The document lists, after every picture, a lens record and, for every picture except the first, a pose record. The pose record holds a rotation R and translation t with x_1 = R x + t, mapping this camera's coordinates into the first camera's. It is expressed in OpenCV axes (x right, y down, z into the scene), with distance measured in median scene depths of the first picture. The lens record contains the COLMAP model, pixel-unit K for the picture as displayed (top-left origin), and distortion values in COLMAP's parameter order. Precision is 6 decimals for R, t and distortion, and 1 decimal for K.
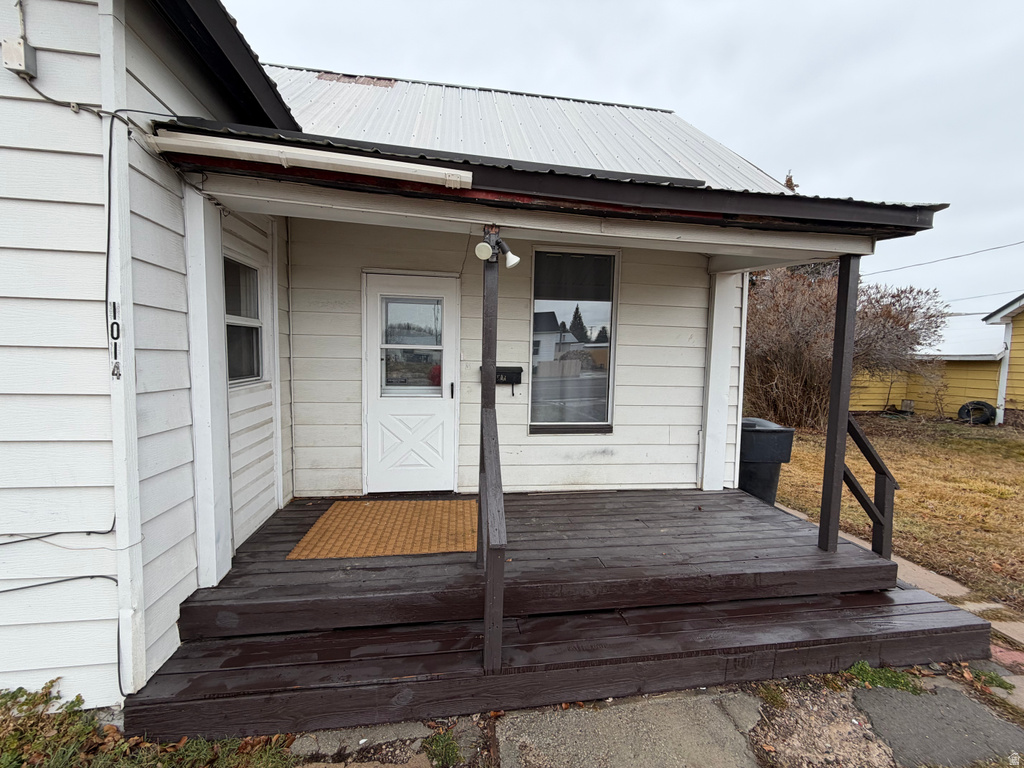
lens RADIAL K [[406.1, 0, 509.6], [0, 406.1, 384.2], [0, 0, 1]] dist [-0.002426, -0.000182]
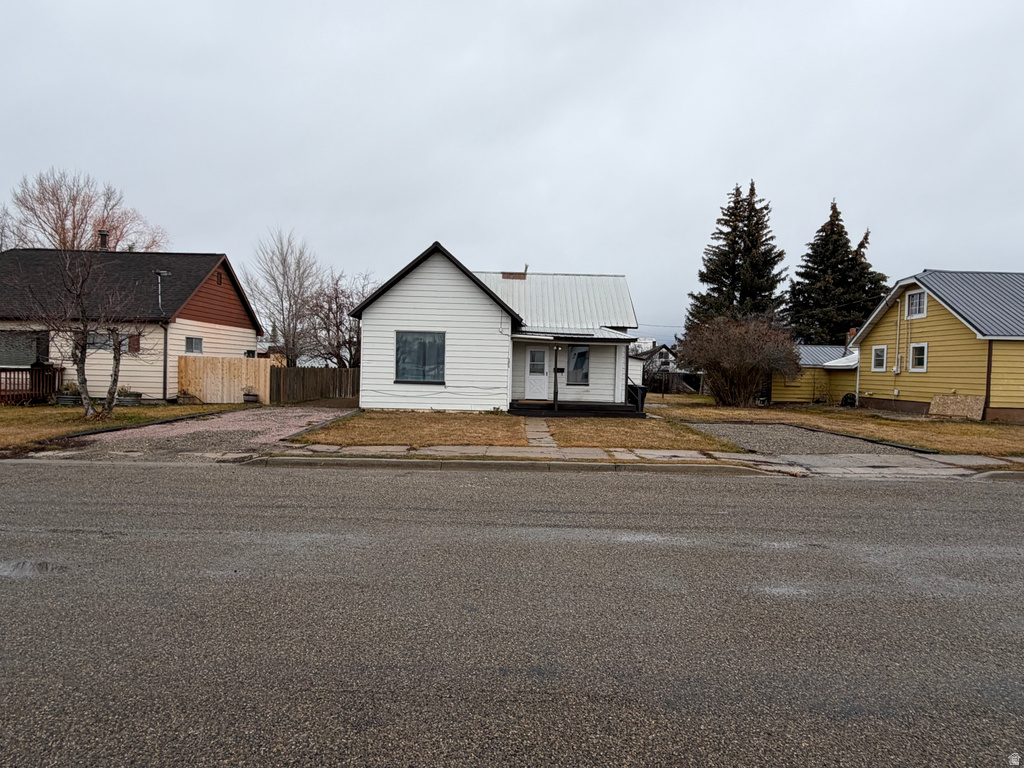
lens RADIAL K [[566.6, 0, 511.9], [0, 566.6, 384.6], [0, 0, 1]] dist [-0.001112, -0.000089]
pose [[0.991489, -0.000965, -0.130189, 0.238439], [-0.005444, 0.998790, -0.048870, 0.383172], [0.130078, 0.049163, 0.990284, -4.449770]]
